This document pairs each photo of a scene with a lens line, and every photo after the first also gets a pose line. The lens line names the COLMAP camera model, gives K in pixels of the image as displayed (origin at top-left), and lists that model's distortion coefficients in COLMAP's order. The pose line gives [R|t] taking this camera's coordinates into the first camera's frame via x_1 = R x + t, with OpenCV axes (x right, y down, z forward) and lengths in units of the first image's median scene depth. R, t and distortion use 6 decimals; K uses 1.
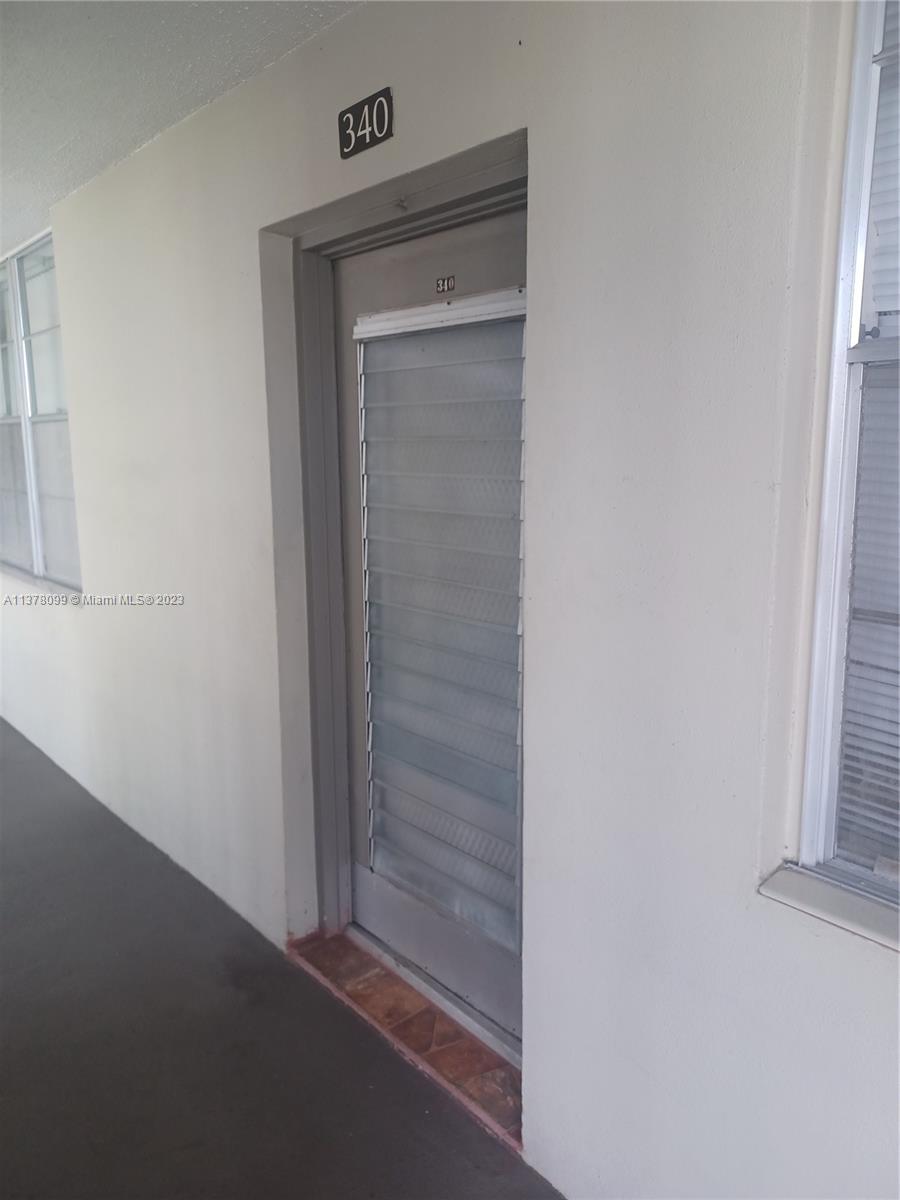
lens RADIAL K [[867.8, 0, 451.8], [0, 867.8, 593.6], [0, 0, 1]] dist [0.056491, -0.036506]
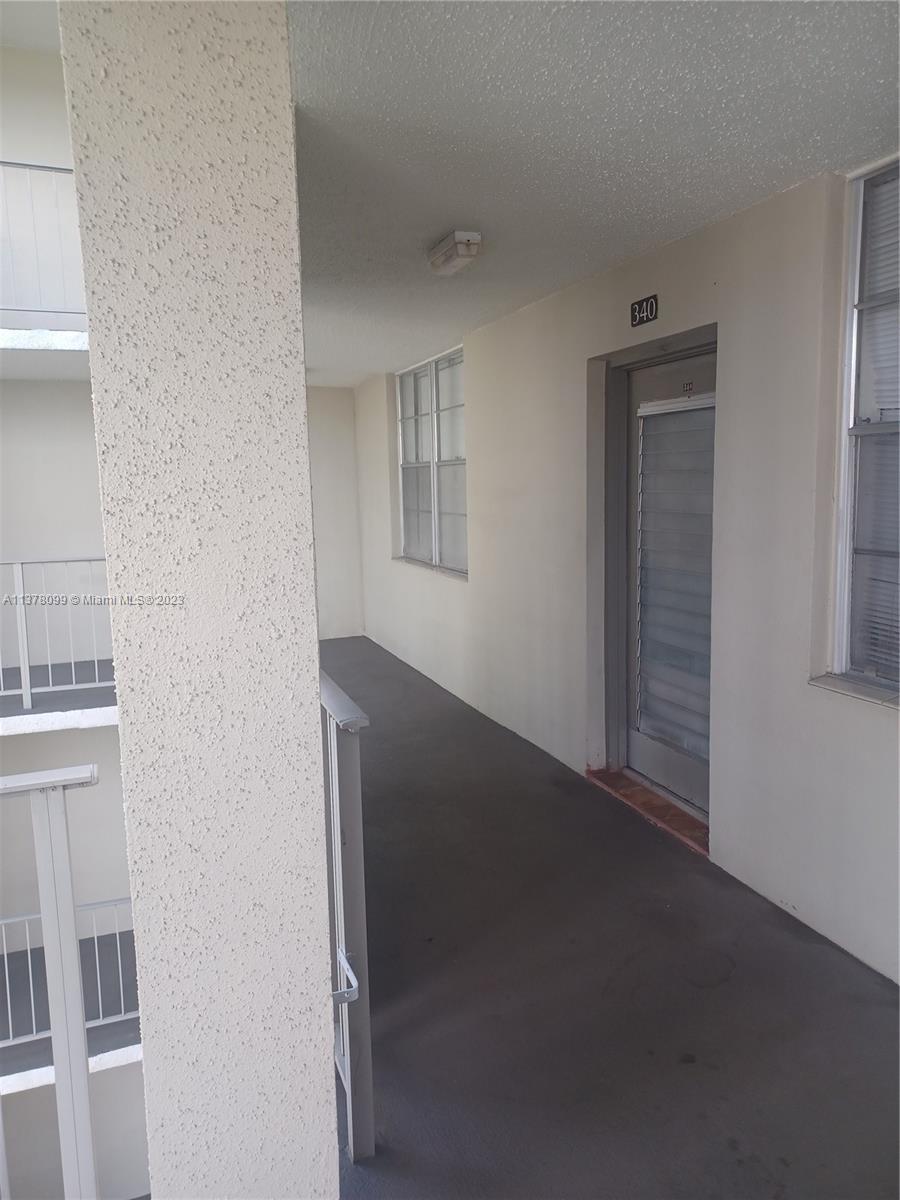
lens RADIAL K [[867.8, 0, 449.1], [0, 867.8, 591.4], [0, 0, 1]] dist [0.056491, -0.036506]
pose [[0.934400, 0.031244, -0.354852, 0.163553], [-0.044852, 0.998537, -0.030186, 0.127933], [0.353390, 0.044122, 0.934435, -0.743366]]
